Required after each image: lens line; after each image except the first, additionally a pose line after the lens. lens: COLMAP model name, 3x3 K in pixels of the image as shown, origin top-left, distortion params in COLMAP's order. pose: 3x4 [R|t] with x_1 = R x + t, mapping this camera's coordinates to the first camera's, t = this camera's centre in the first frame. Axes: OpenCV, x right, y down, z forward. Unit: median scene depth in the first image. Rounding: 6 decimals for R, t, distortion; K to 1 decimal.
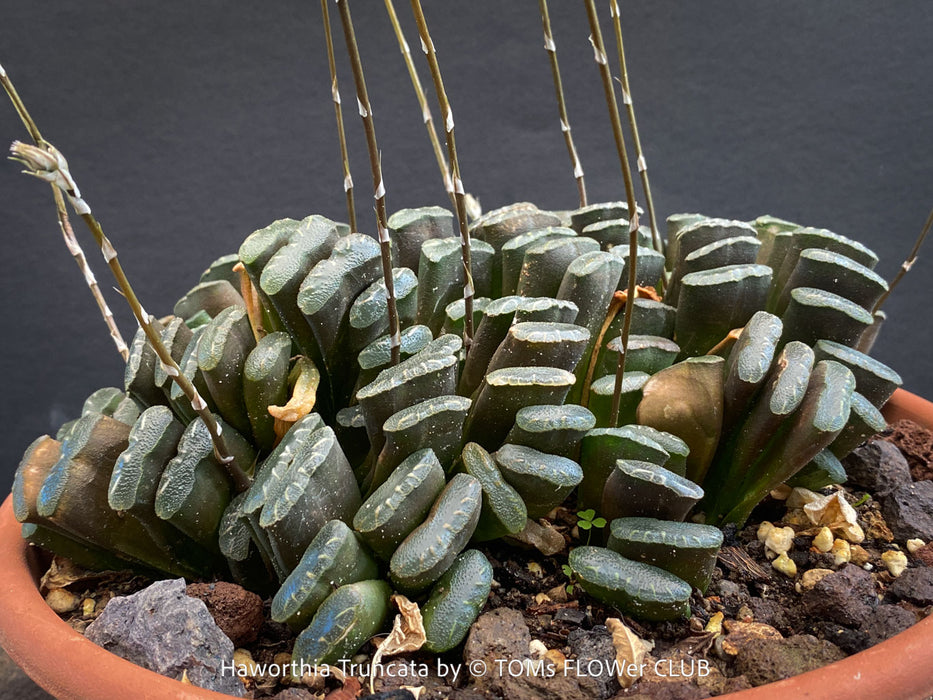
lens RADIAL K [[1127.1, 0, 466.5], [0, 1127.1, 350.0], [0, 0, 1]] dist [0.139488, -0.640814]
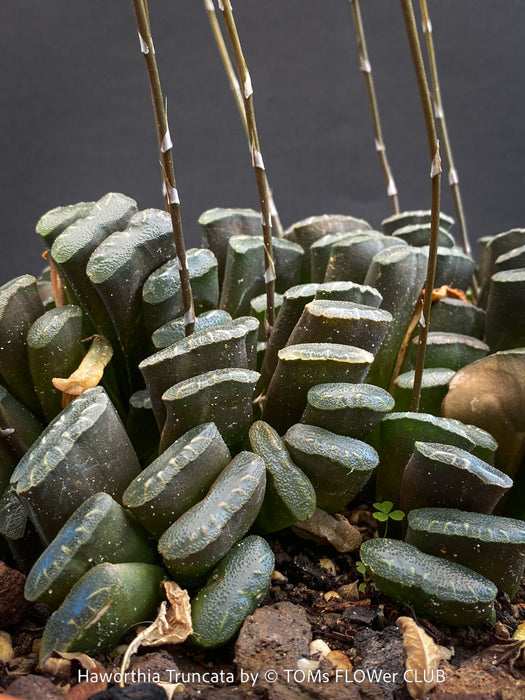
lens RADIAL K [[845.6, 0, 262.5], [0, 845.6, 350.0], [0, 0, 1]] dist [0.139488, -0.640814]
pose [[0.996158, 0.026681, -0.083412, 0.064442], [-0.035421, 0.993828, -0.105128, 0.098285], [0.080092, 0.107679, 0.990954, 0.300341]]
